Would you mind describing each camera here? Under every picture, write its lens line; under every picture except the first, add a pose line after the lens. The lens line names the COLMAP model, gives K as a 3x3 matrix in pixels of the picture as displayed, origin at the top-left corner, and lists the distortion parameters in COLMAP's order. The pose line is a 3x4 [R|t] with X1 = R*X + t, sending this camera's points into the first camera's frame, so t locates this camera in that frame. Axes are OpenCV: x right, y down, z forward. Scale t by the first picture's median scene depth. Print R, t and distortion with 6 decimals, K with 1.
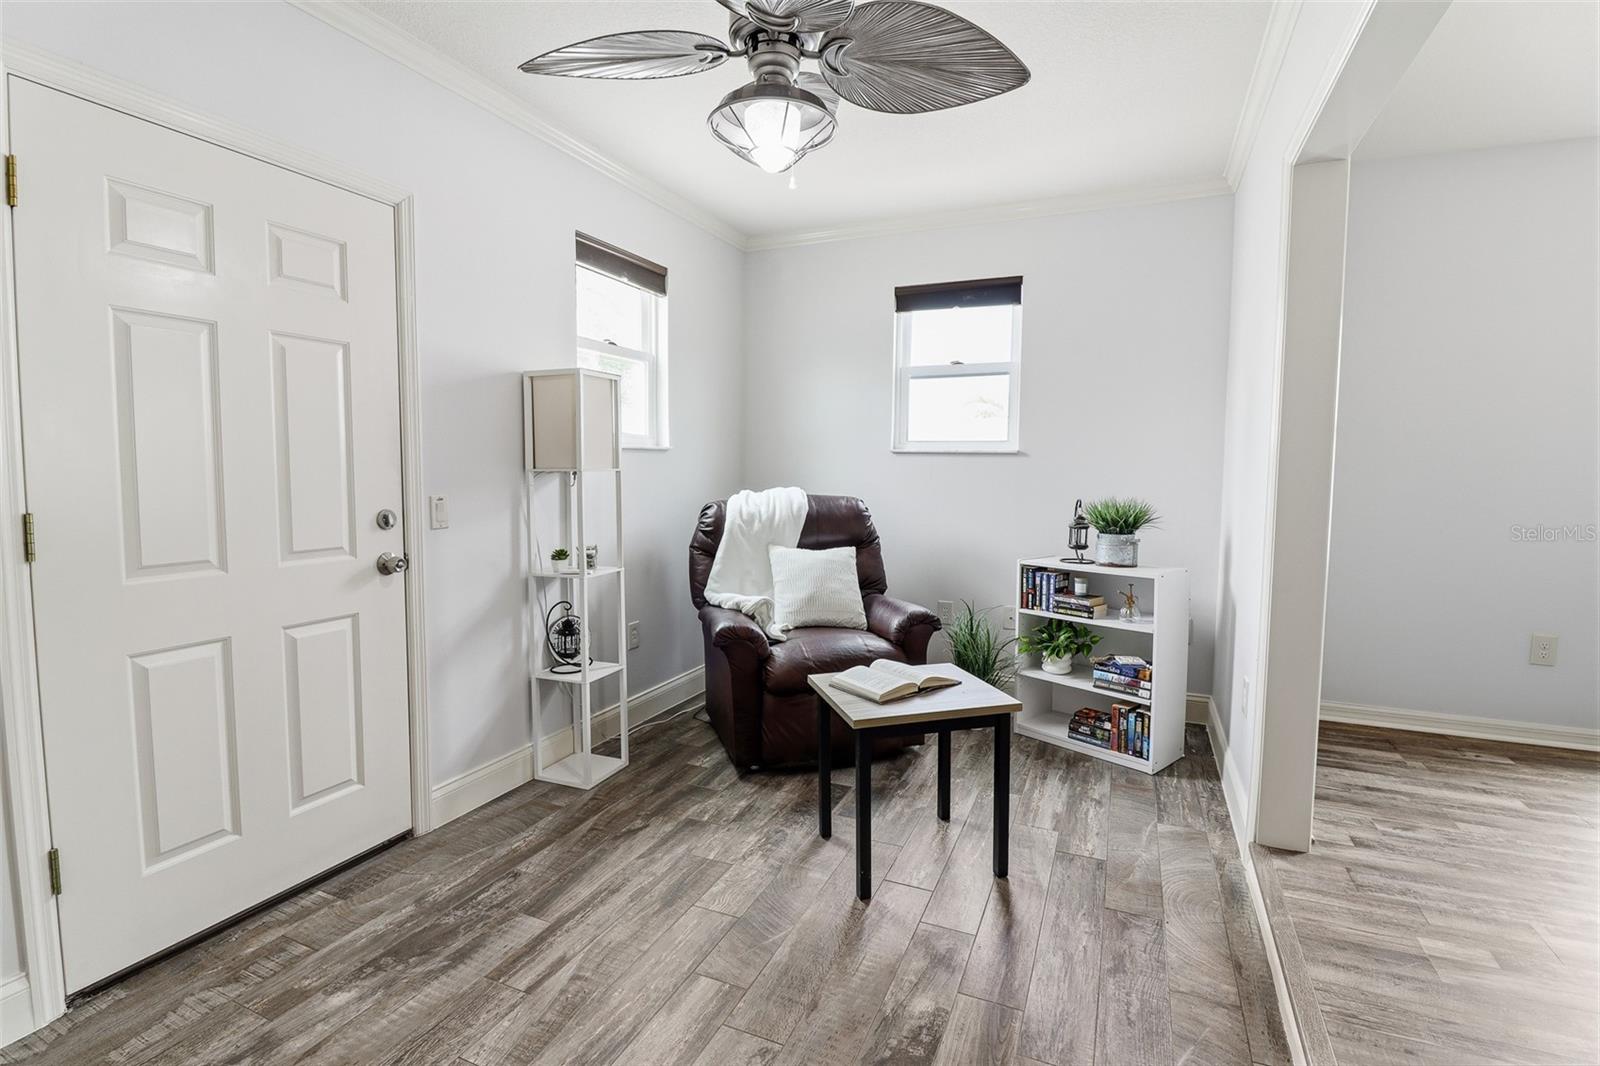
lens RADIAL K [[747.8, 0, 801.4], [0, 747.8, 517.5], [0, 0, 1]] dist [0.000446, -0.015042]
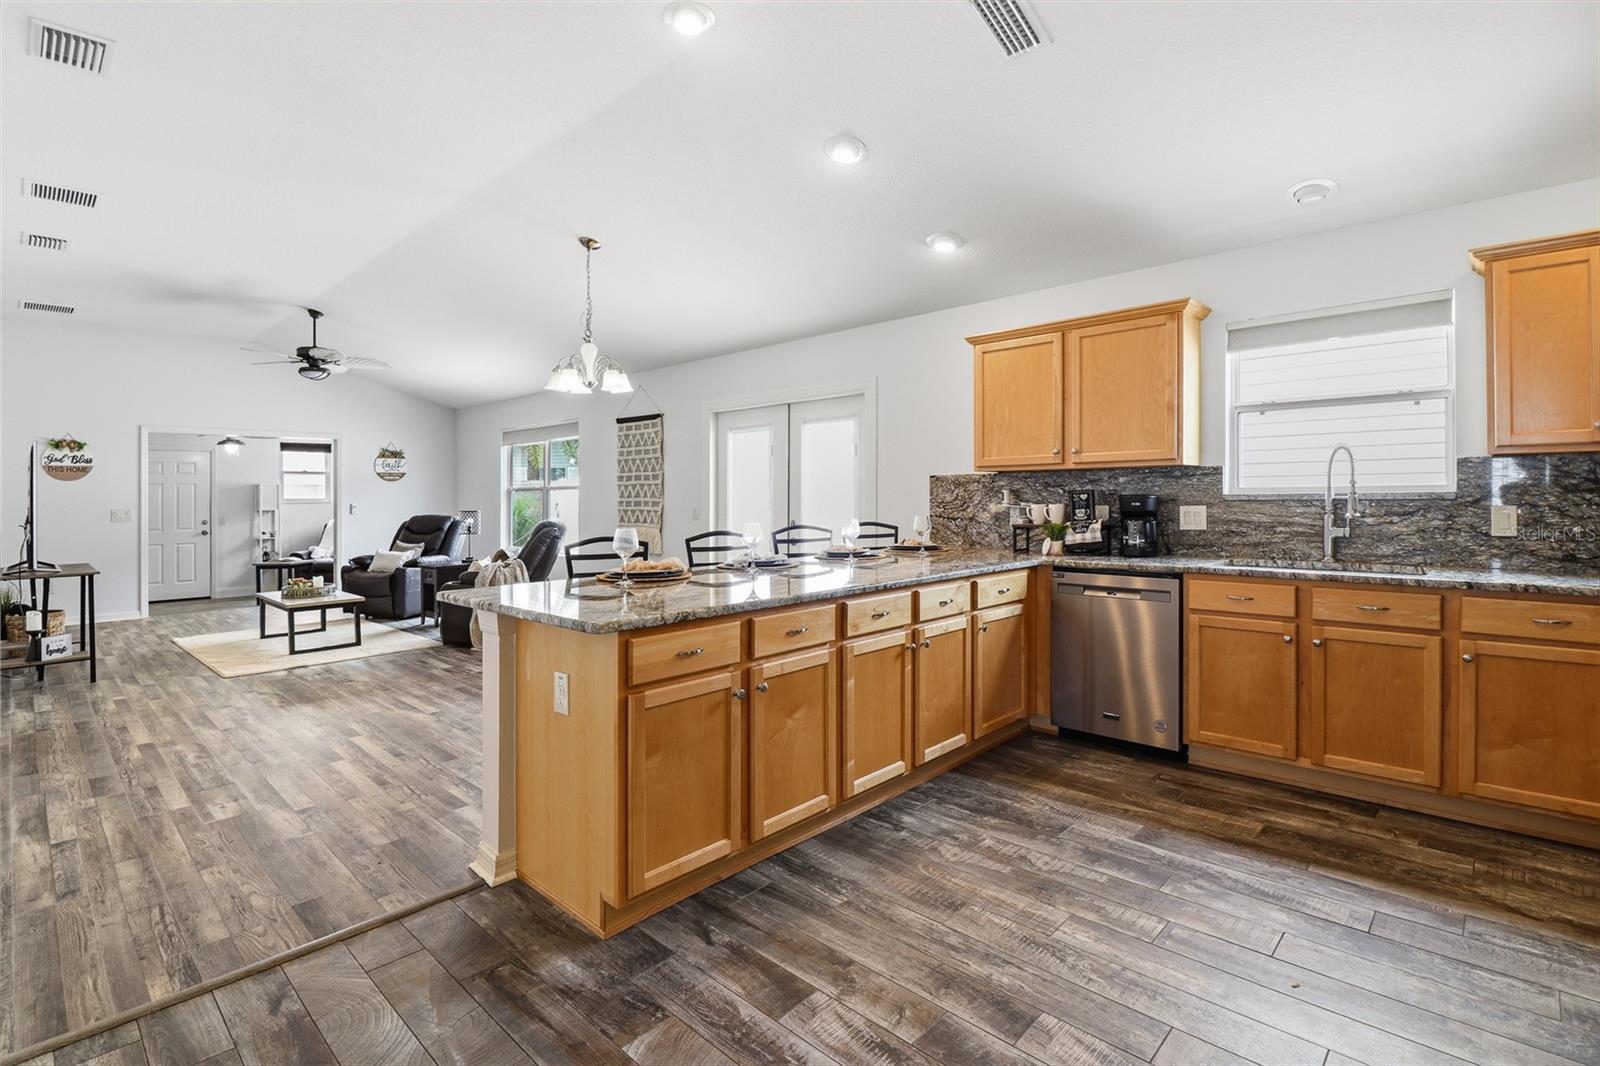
lens RADIAL K [[762.0, 0, 802.2], [0, 762.0, 481.7], [0, 0, 1]] dist [-0.015131, -0.000147]
pose [[0.943330, -0.023845, -0.330997, 4.244285], [-0.005402, 0.996180, -0.087162, 0.133469], [0.331811, 0.084011, 0.939598, -2.033458]]
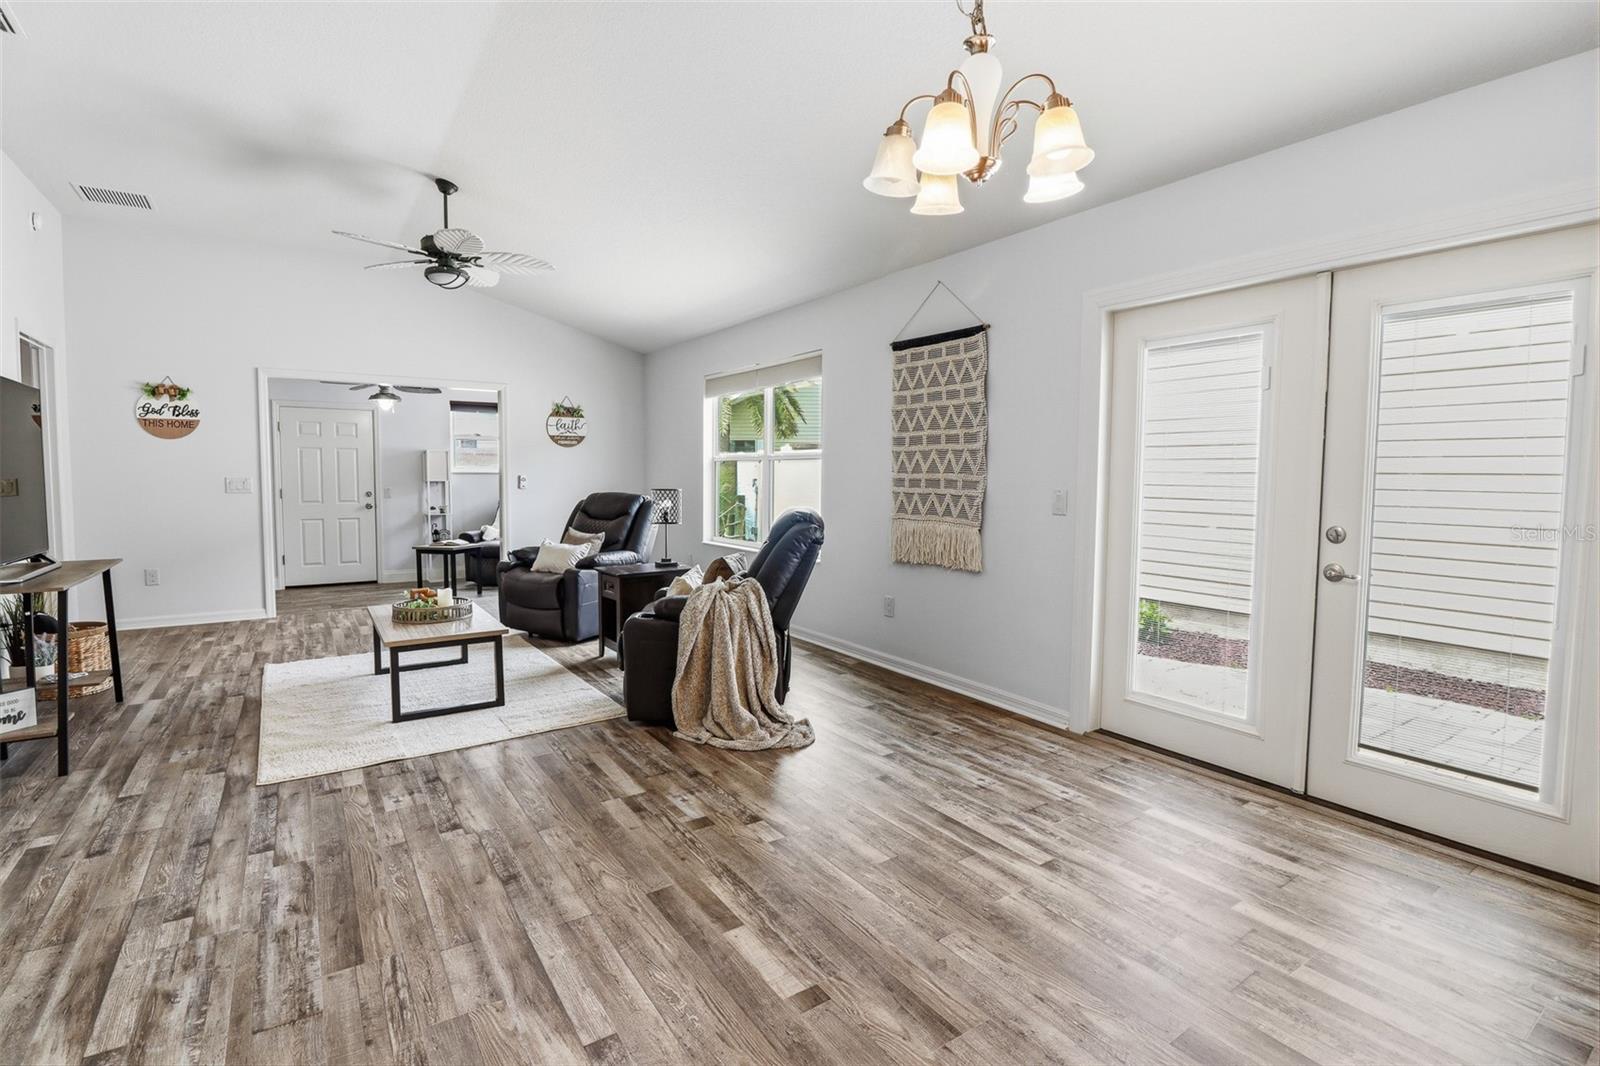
lens RADIAL K [[750.1, 0, 798.2], [0, 750.1, 519.1], [0, 0, 1]] dist [-0.000750, -0.000842]
pose [[0.845336, 0.029864, -0.533400, 3.268825], [-0.037286, 0.999300, -0.003142, 0.059570], [0.532932, 0.022545, 0.845857, -1.029672]]
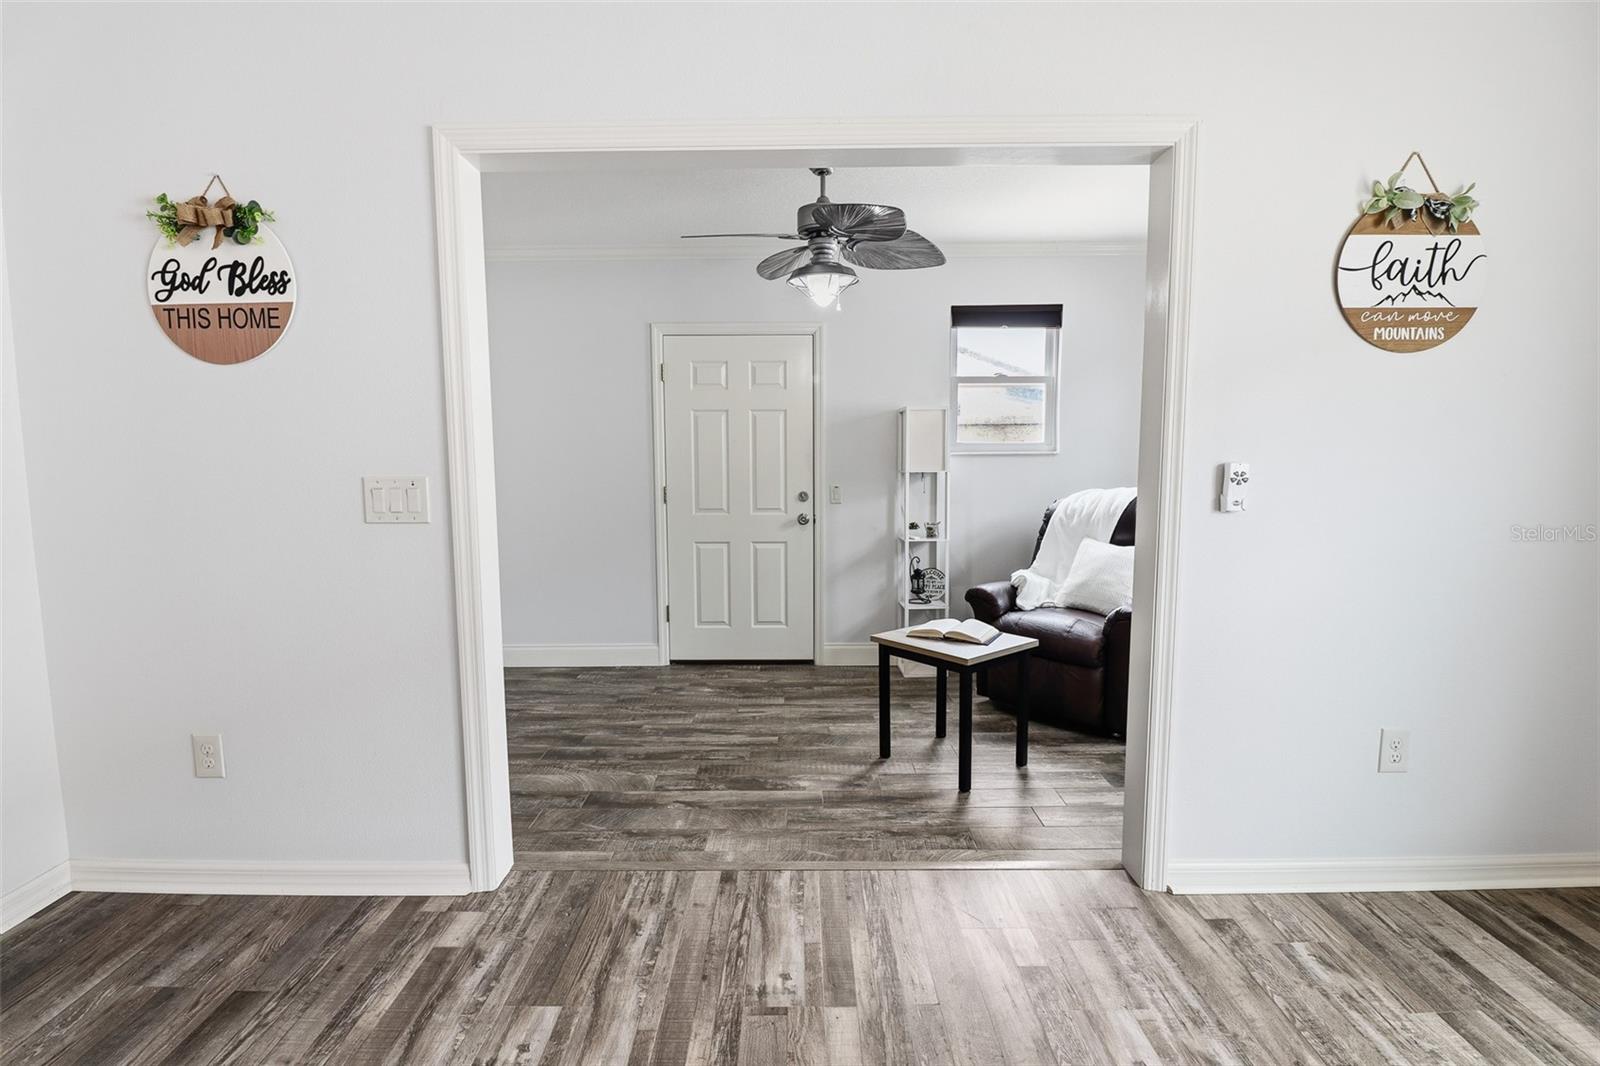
lens RADIAL K [[747.9, 0, 795.6], [0, 747.9, 527.9], [0, 0, 1]] dist [-0.000728, -0.014247]
pose [[0.402176, 0.081365, -0.911940, 1.234813], [-0.055319, 0.996383, 0.064502, -0.040888], [0.913889, 0.024507, 0.405223, 0.185588]]
